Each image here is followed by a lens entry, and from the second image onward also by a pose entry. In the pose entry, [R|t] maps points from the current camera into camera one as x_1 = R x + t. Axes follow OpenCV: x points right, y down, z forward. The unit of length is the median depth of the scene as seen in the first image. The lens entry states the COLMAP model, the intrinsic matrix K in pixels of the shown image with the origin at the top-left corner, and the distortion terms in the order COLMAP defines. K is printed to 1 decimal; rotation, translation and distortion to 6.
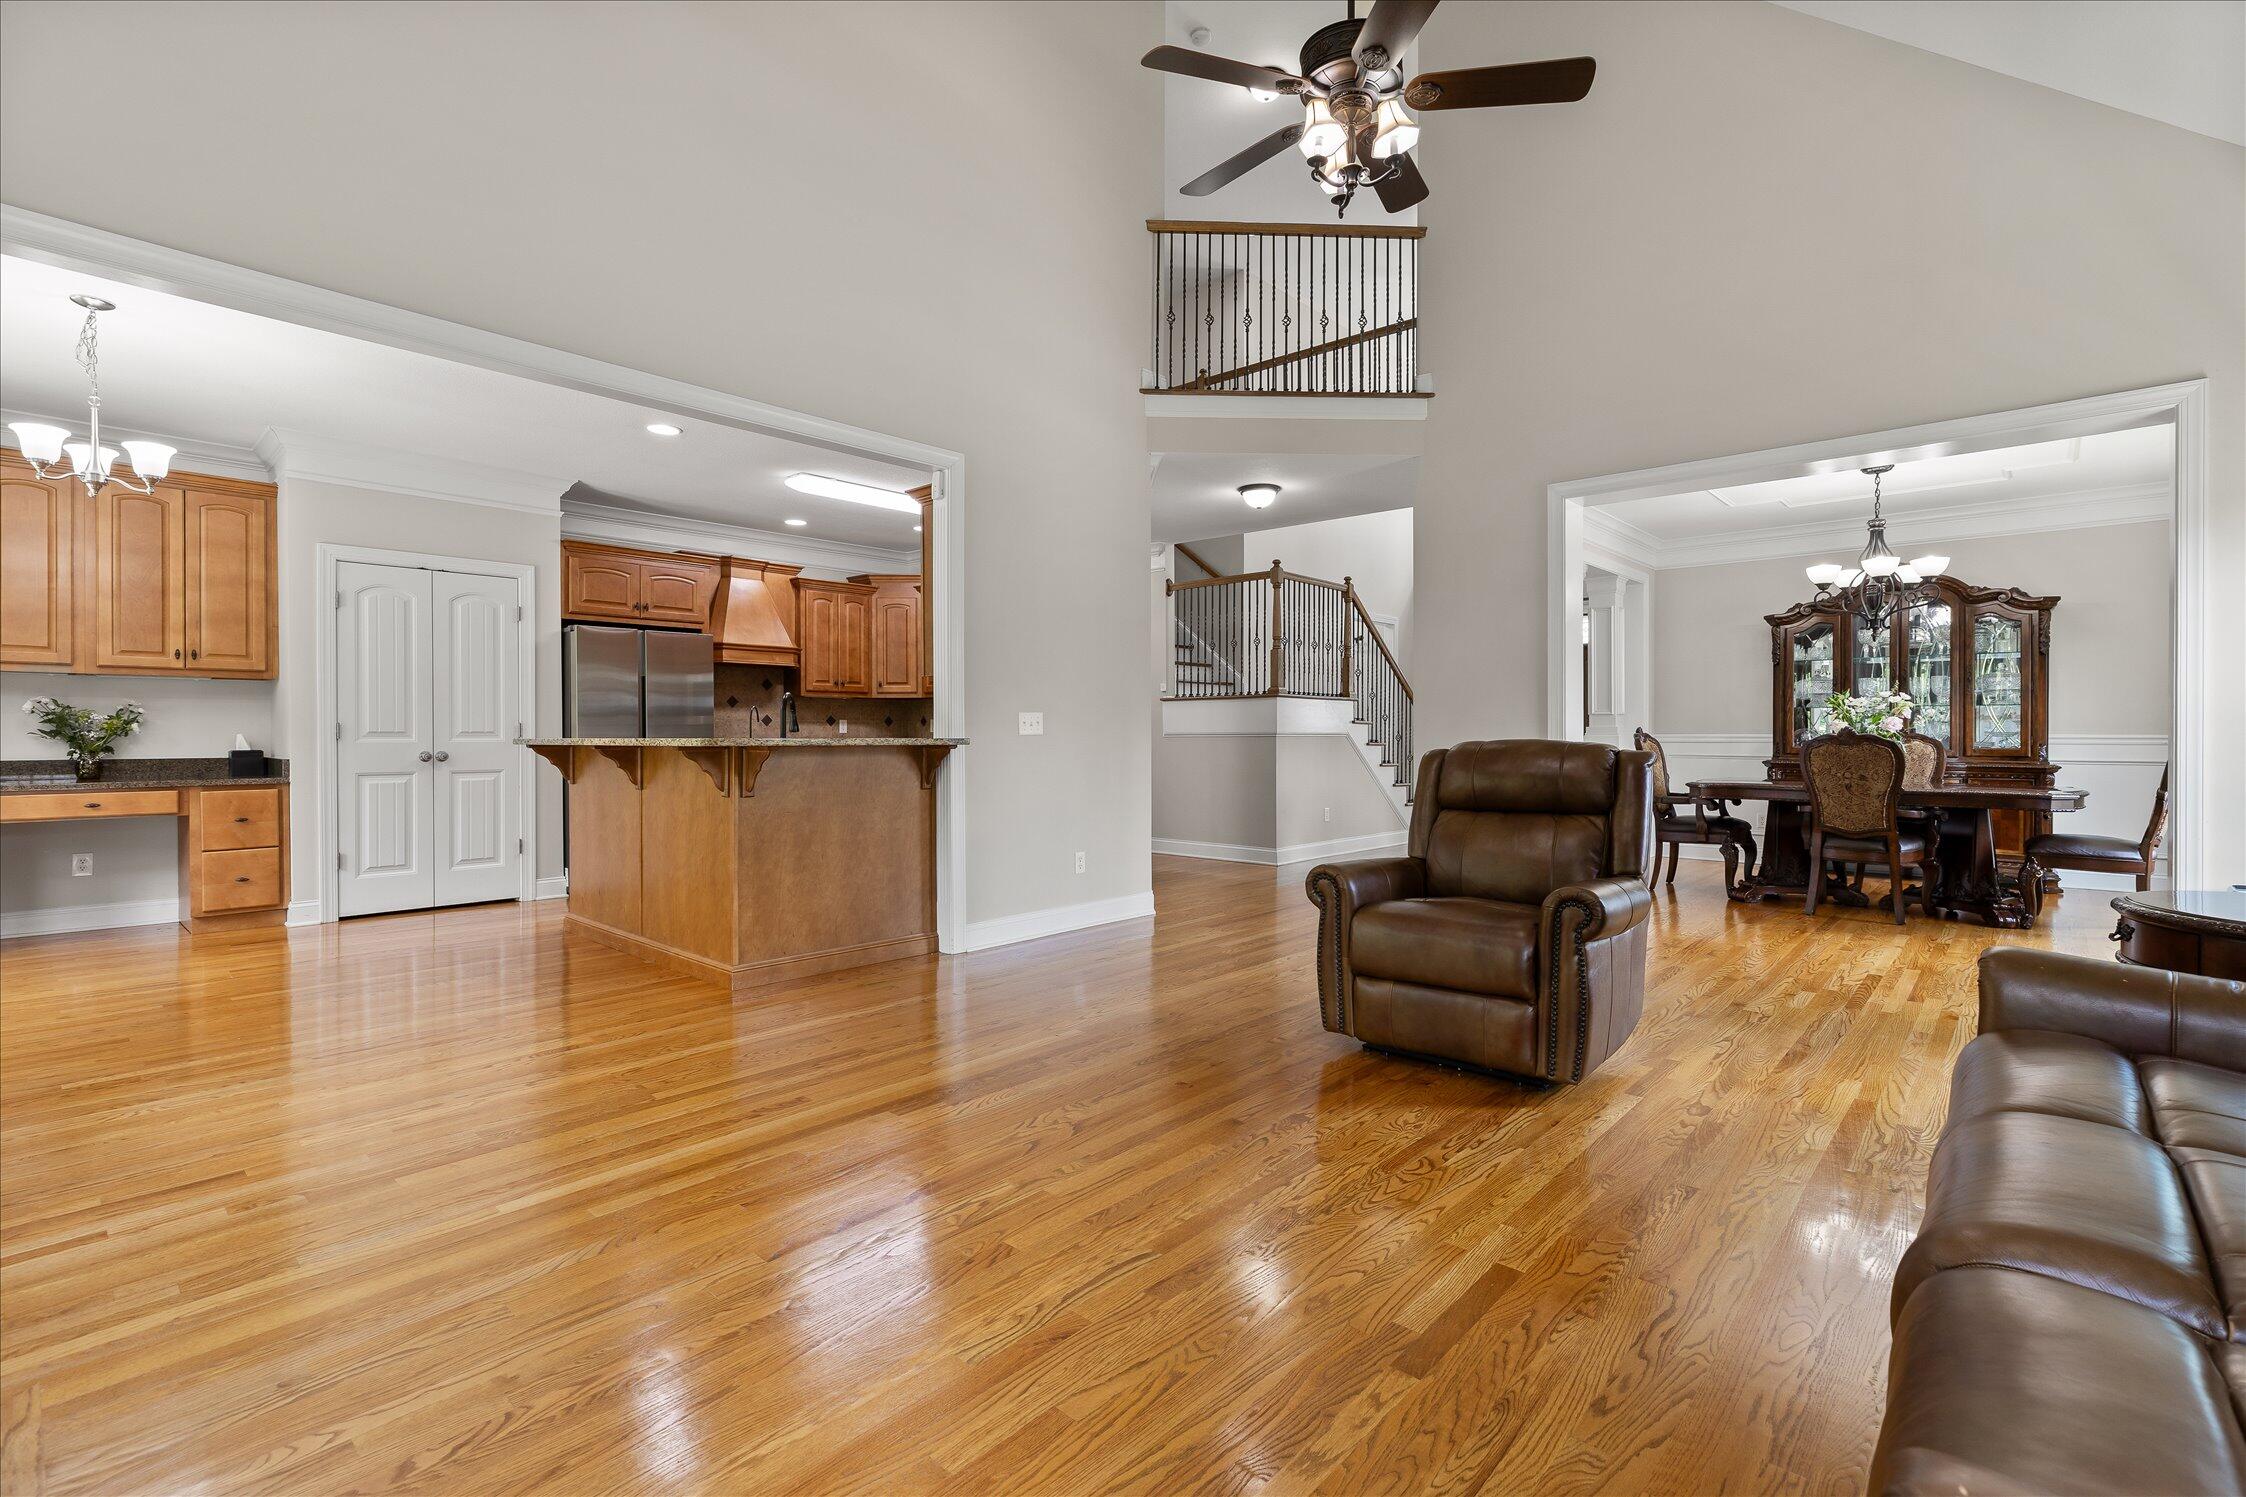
lens RADIAL K [[1012.3, 0, 1129.9], [0, 1012.3, 744.2], [0, 0, 1]] dist [0.001300, 0.000198]
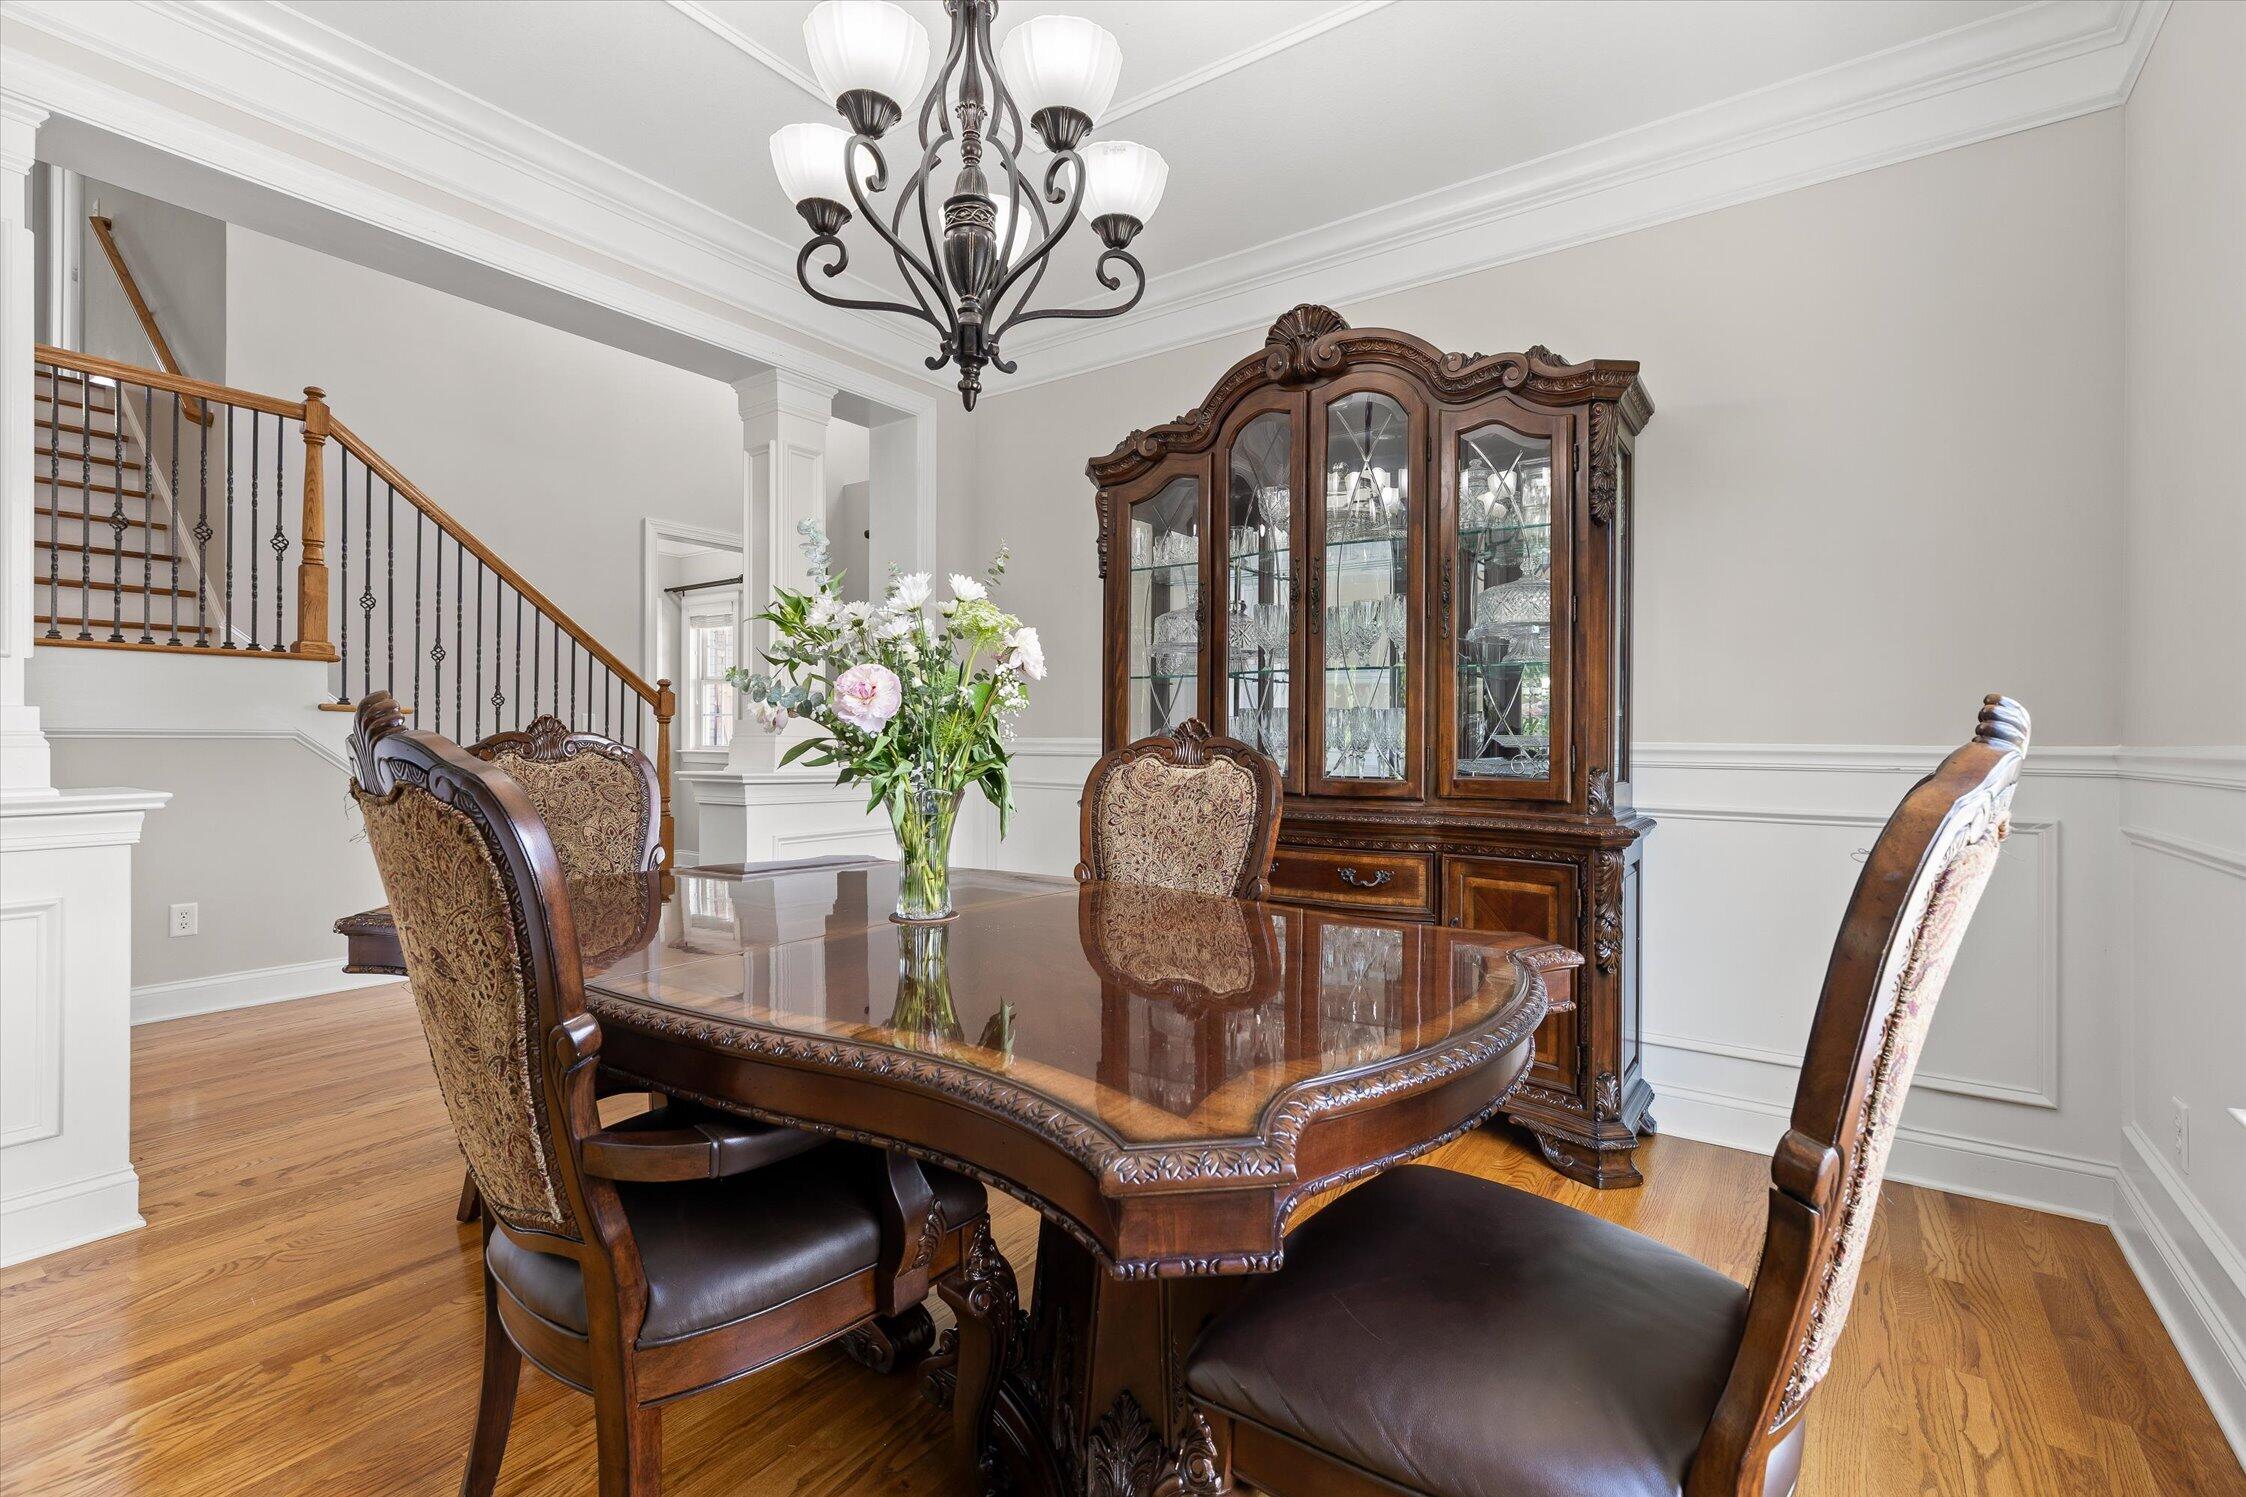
lens RADIAL K [[1012.3, 0, 1117.1], [0, 1012.3, 742.8], [0, 0, 1]] dist [0.001300, 0.000198]
pose [[0.993306, 0.007429, 0.115273, 0.672062], [-0.007250, 0.999972, -0.001976, -0.007283], [-0.115284, 0.001127, 0.993332, 0.642898]]
